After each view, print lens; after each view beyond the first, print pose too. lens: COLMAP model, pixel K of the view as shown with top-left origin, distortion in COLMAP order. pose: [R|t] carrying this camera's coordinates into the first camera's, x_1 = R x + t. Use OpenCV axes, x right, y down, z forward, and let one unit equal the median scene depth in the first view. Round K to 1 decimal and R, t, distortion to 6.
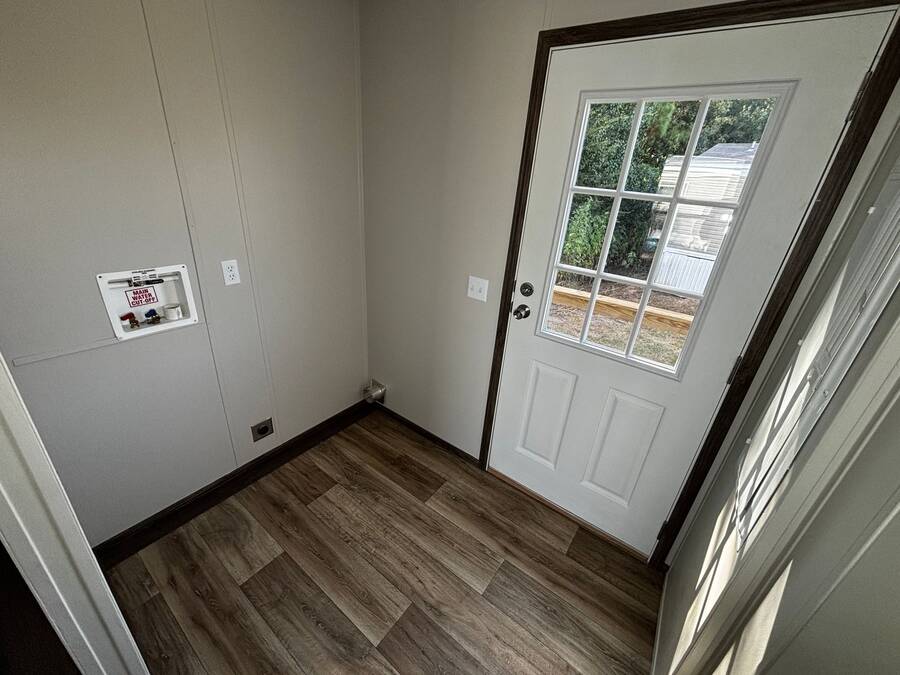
lens RADIAL K [[365.3, 0, 450.0], [0, 365.3, 337.5], [0, 0, 1]] dist [0.000498, 0.001040]
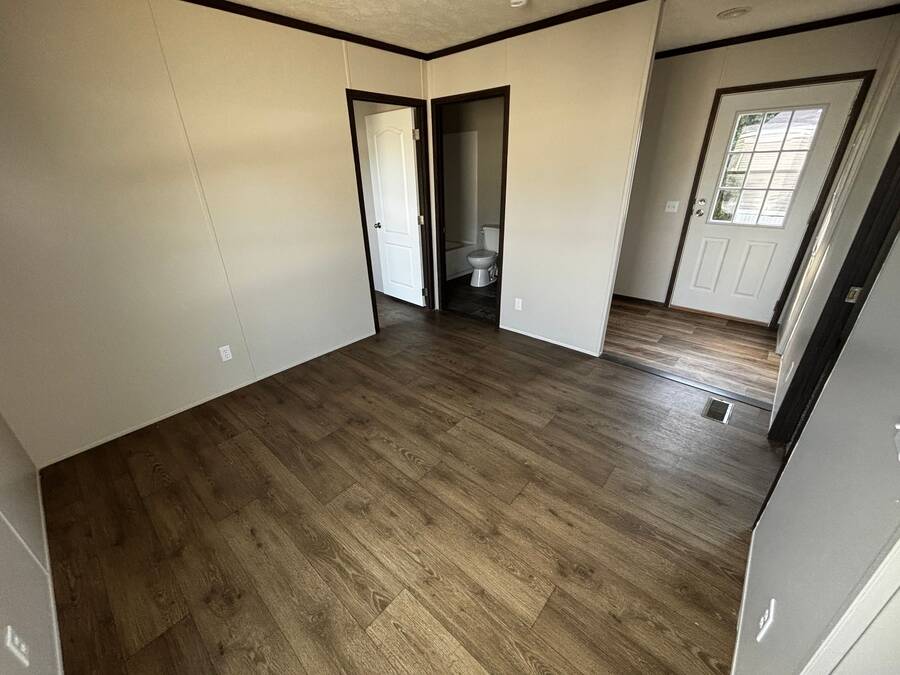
lens RADIAL K [[365.3, 0, 450.0], [0, 365.3, 337.5], [0, 0, 1]] dist [0.000498, 0.001040]
pose [[0.991760, -0.047776, -0.118868, -1.025631], [0.048865, 0.998786, 0.006263, 0.568835], [0.118425, -0.012020, 0.992890, -1.302681]]
